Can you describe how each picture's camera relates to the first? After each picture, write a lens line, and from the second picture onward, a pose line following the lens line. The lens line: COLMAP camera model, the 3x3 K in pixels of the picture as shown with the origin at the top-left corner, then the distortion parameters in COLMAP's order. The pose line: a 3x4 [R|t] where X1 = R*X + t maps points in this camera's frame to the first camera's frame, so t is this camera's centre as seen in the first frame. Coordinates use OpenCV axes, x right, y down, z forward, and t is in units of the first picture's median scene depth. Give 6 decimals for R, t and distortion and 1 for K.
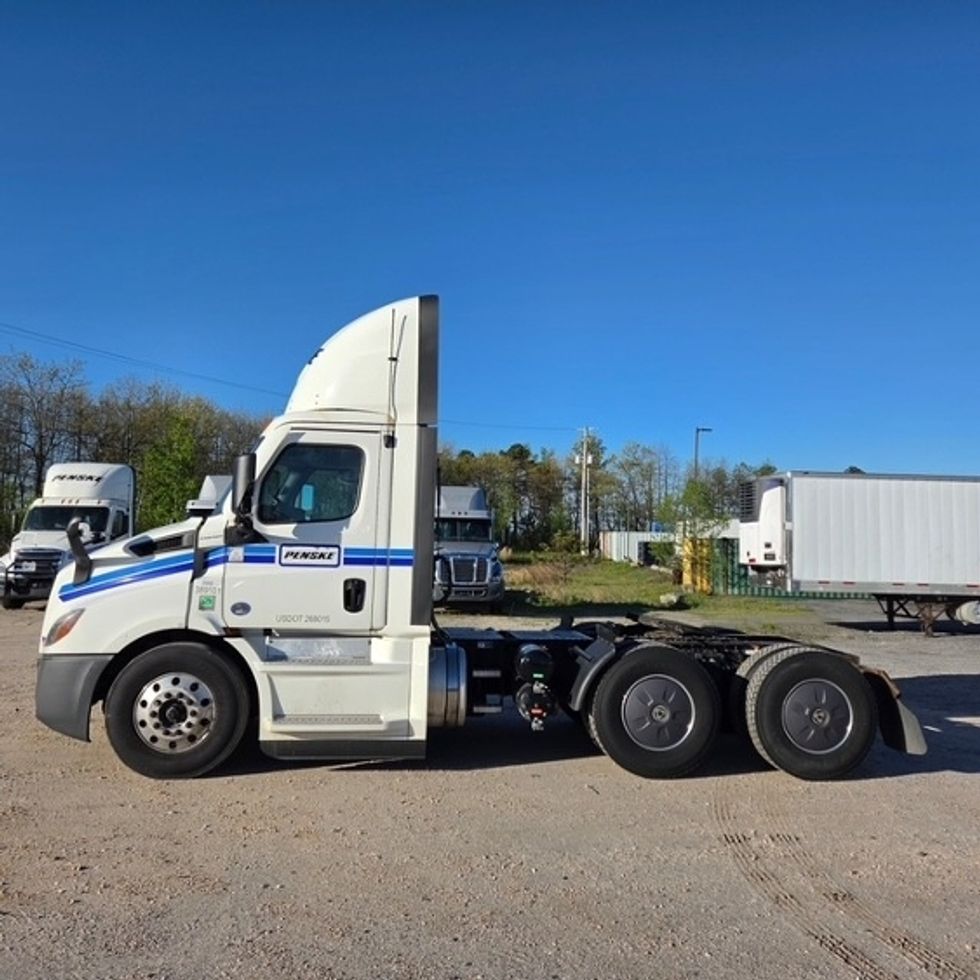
lens RADIAL K [[844.9, 0, 489.9], [0, 844.9, 479.0], [0, 0, 1]] dist [0.064014, -0.001715]
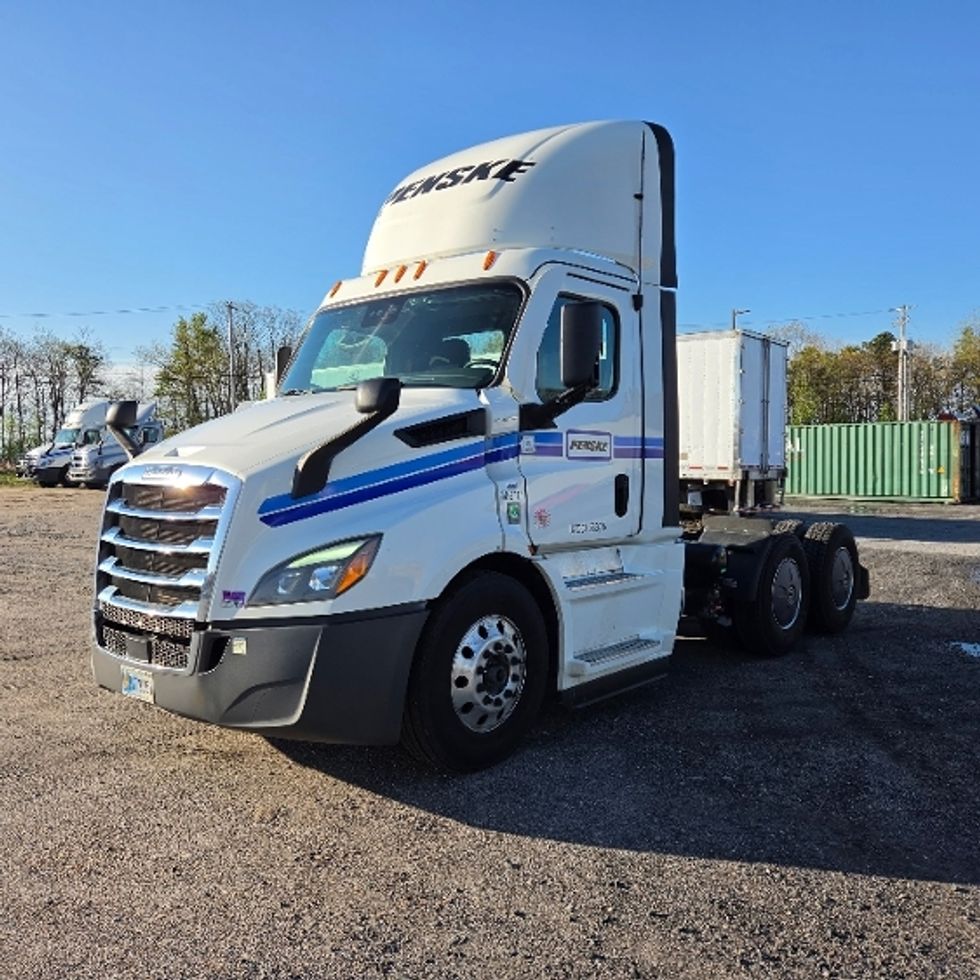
lens RADIAL K [[844.9, 0, 489.9], [0, 844.9, 479.0], [0, 0, 1]] dist [0.064014, -0.001715]
pose [[0.734258, -0.032116, 0.678111, -0.786927], [-0.049650, 0.993665, 0.100821, 0.047842], [-0.677053, -0.107697, 0.728012, 0.502603]]
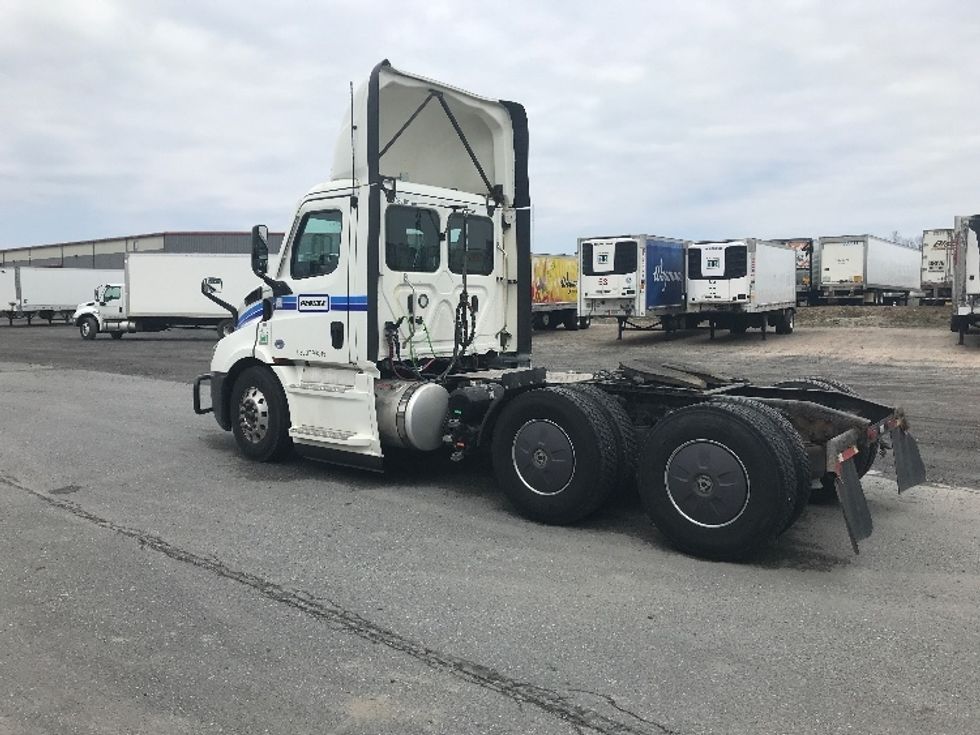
lens RADIAL K [[791.8, 0, 492.2], [0, 791.8, 359.7], [0, 0, 1]] dist [0.041338, -0.002722]
pose [[0.714216, 0.025655, -0.699455, 0.786354], [0.079135, 0.989960, 0.117116, 0.056316], [0.695437, -0.138997, 0.705016, 0.348276]]
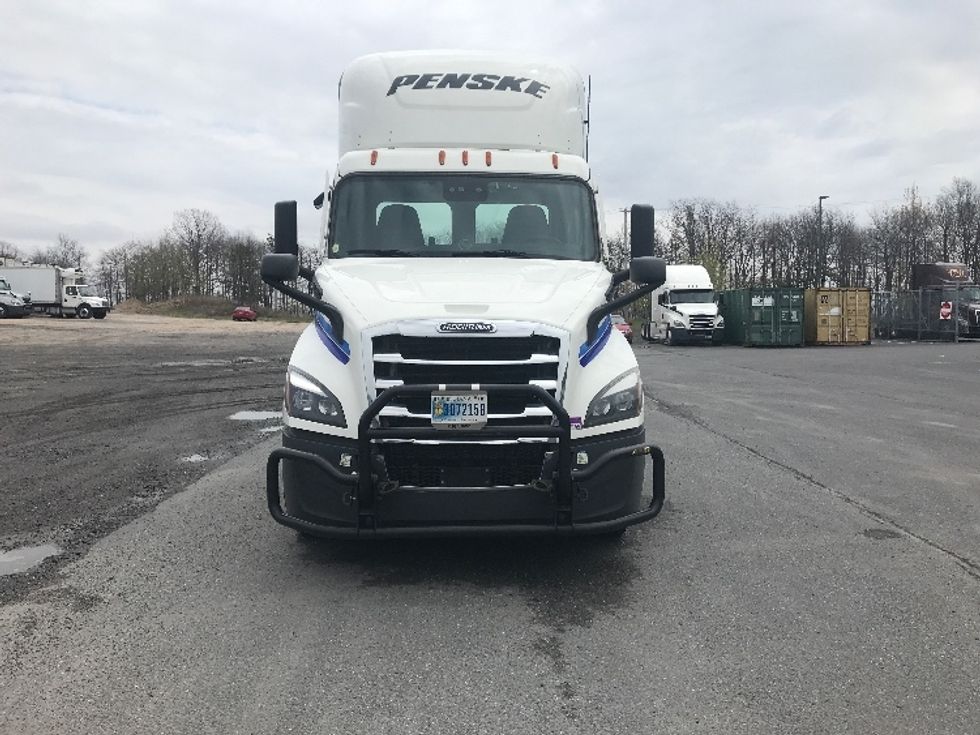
lens RADIAL K [[794.7, 0, 488.0], [0, 794.7, 351.5], [0, 0, 1]] dist [0.023025, -0.005915]
pose [[0.078913, -0.079177, 0.993732, -1.214101], [-0.093396, 0.991869, 0.086445, 0.078960], [-0.992497, -0.099632, 0.070876, 1.055400]]
